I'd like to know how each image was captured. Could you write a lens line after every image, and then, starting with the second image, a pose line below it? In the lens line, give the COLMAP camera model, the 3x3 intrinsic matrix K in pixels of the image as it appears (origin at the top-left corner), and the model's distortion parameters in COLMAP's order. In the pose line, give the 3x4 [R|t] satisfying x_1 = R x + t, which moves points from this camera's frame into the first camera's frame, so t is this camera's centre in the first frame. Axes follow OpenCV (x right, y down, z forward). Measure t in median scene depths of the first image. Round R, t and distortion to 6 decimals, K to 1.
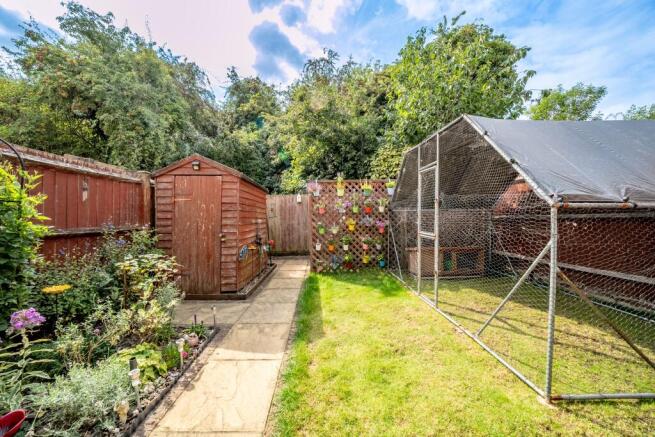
lens RADIAL K [[225.5, 0, 326.0], [0, 225.5, 217.4], [0, 0, 1]] dist [-0.019933, 0.000188]
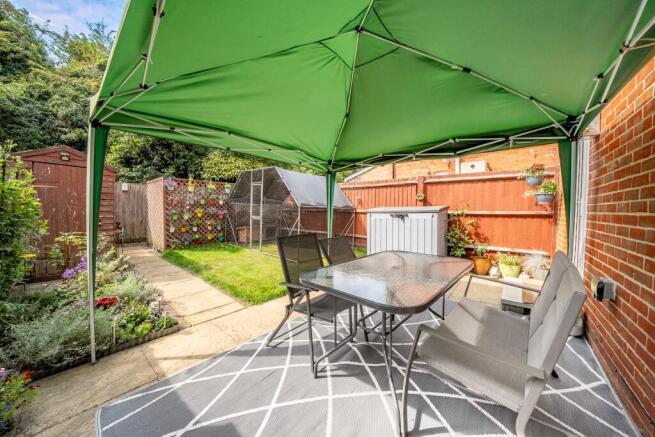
lens RADIAL K [[225.5, 0, 326.0], [0, 225.5, 217.4], [0, 0, 1]] dist [-0.019933, 0.000188]
pose [[0.663103, -0.004046, 0.748517, -0.412764], [-0.025452, 0.999285, 0.027949, 0.002602], [-0.748095, -0.037584, 0.662526, -0.514406]]
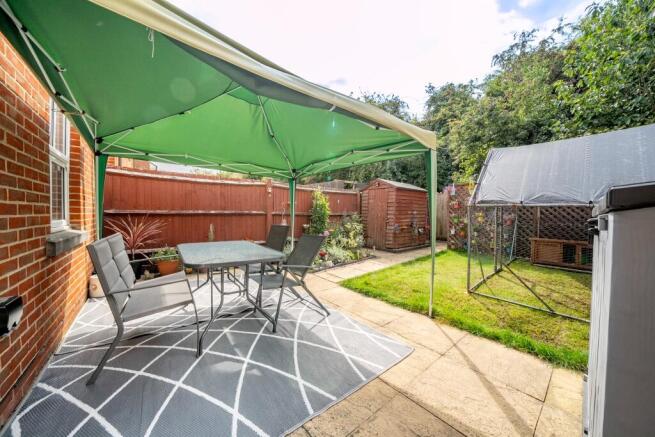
lens RADIAL K [[225.5, 0, 326.0], [0, 225.5, 217.4], [0, 0, 1]] dist [-0.019933, 0.000188]
pose [[0.612744, 0.037487, -0.789392, 0.590094], [-0.012613, 0.999211, 0.037660, -0.000822], [0.790181, -0.013119, 0.612733, -0.486202]]
